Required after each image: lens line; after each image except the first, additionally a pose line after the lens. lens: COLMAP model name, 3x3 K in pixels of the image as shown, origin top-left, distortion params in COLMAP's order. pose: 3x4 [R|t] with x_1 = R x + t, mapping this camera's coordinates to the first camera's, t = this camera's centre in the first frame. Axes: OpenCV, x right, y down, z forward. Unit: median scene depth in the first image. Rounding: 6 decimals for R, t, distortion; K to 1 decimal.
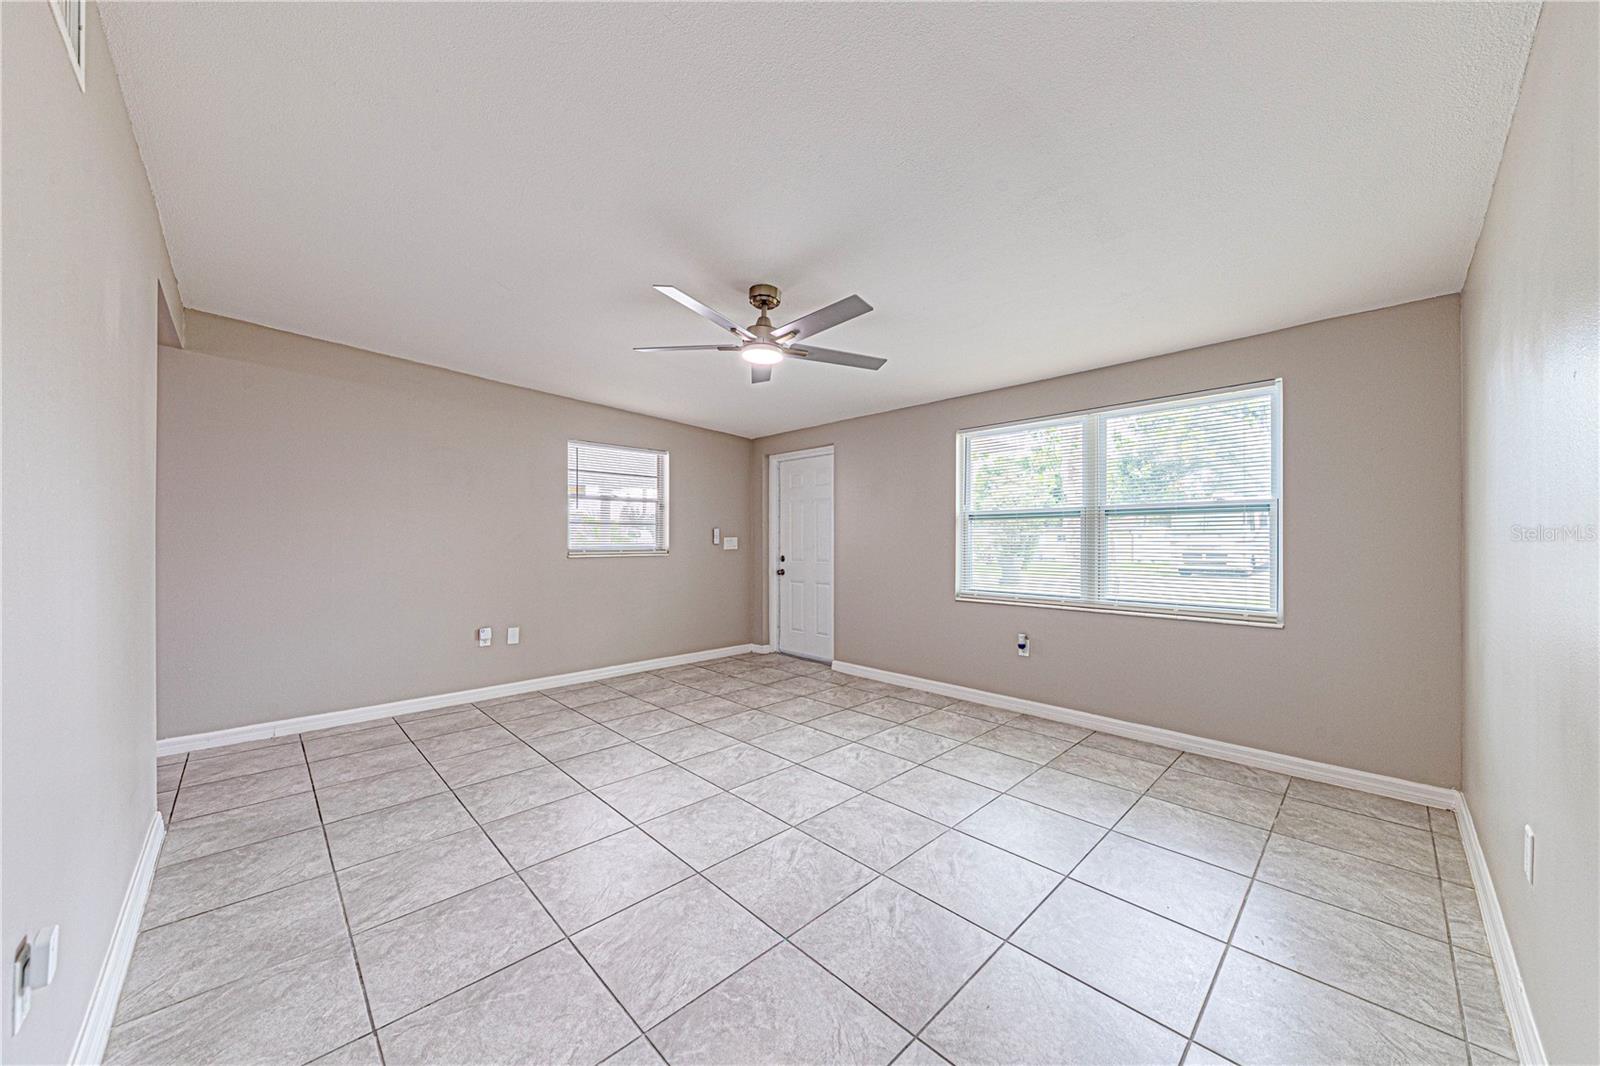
lens RADIAL K [[562.0, 0, 797.4], [0, 562.0, 540.2], [0, 0, 1]] dist [0.004711, -0.002242]
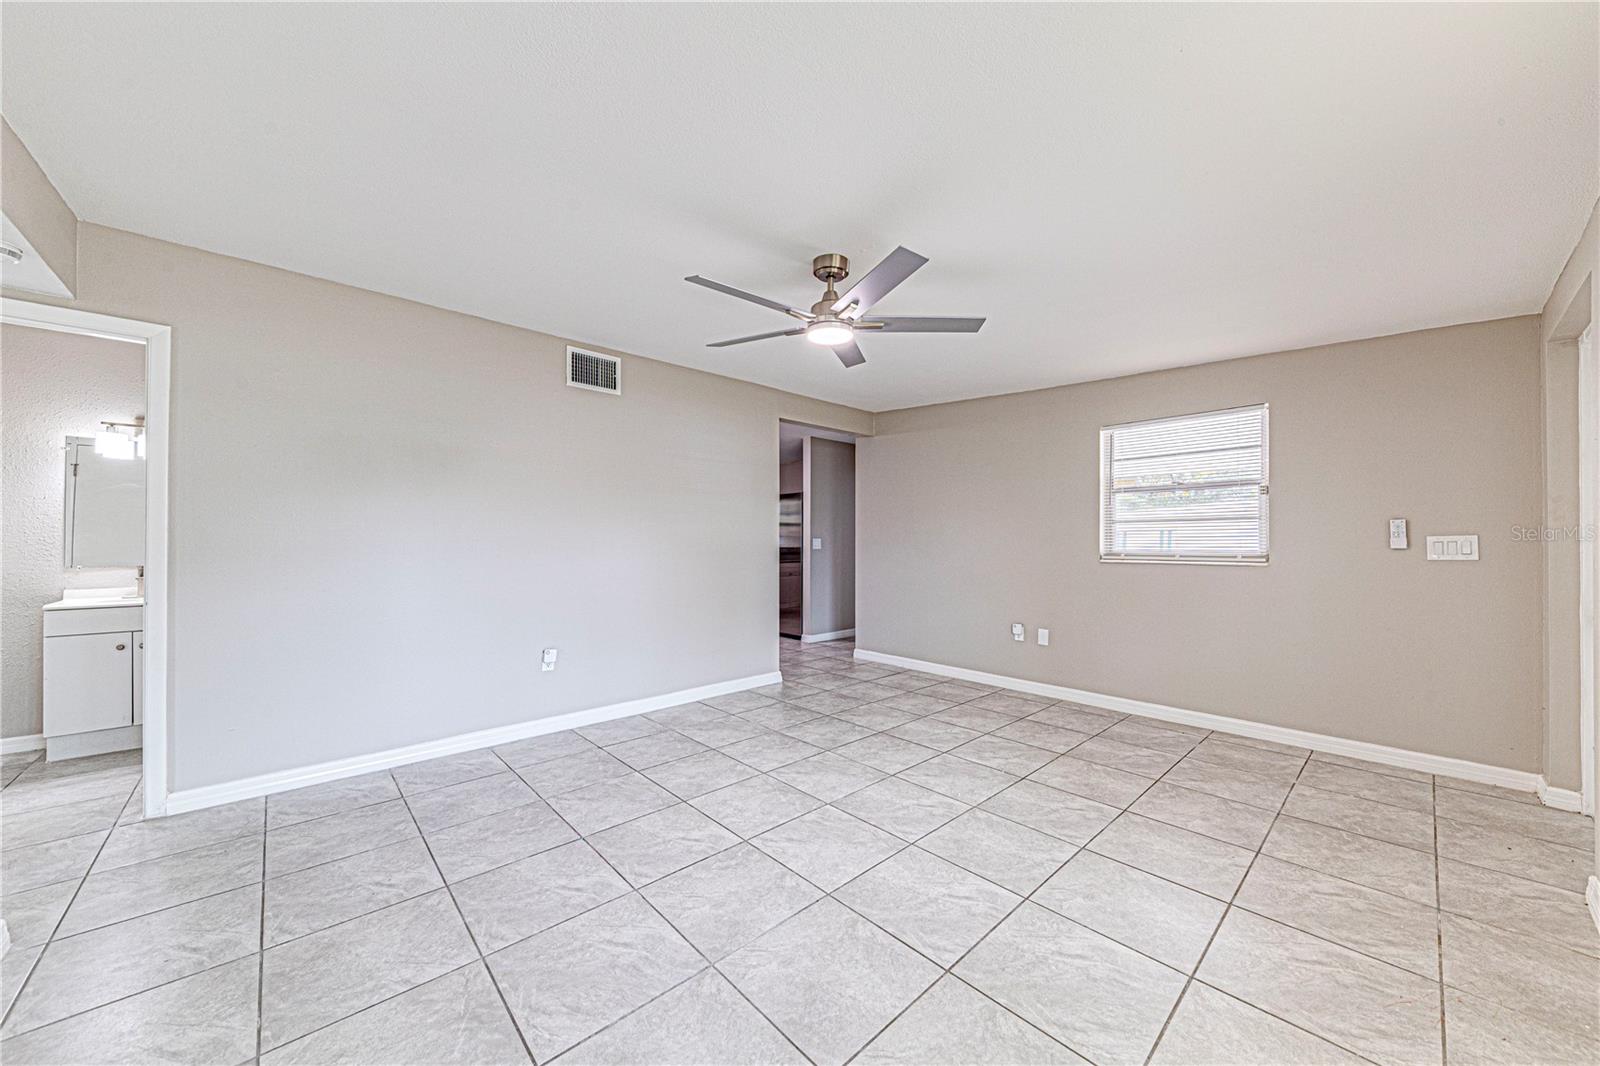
lens RADIAL K [[562.0, 0, 818.8], [0, 562.0, 542.8], [0, 0, 1]] dist [0.004711, -0.002242]
pose [[-0.007296, -0.000789, -0.999973, 0.635506], [0.001625, 0.999998, -0.000801, 0.000967], [0.999972, -0.001631, -0.007295, 0.755825]]
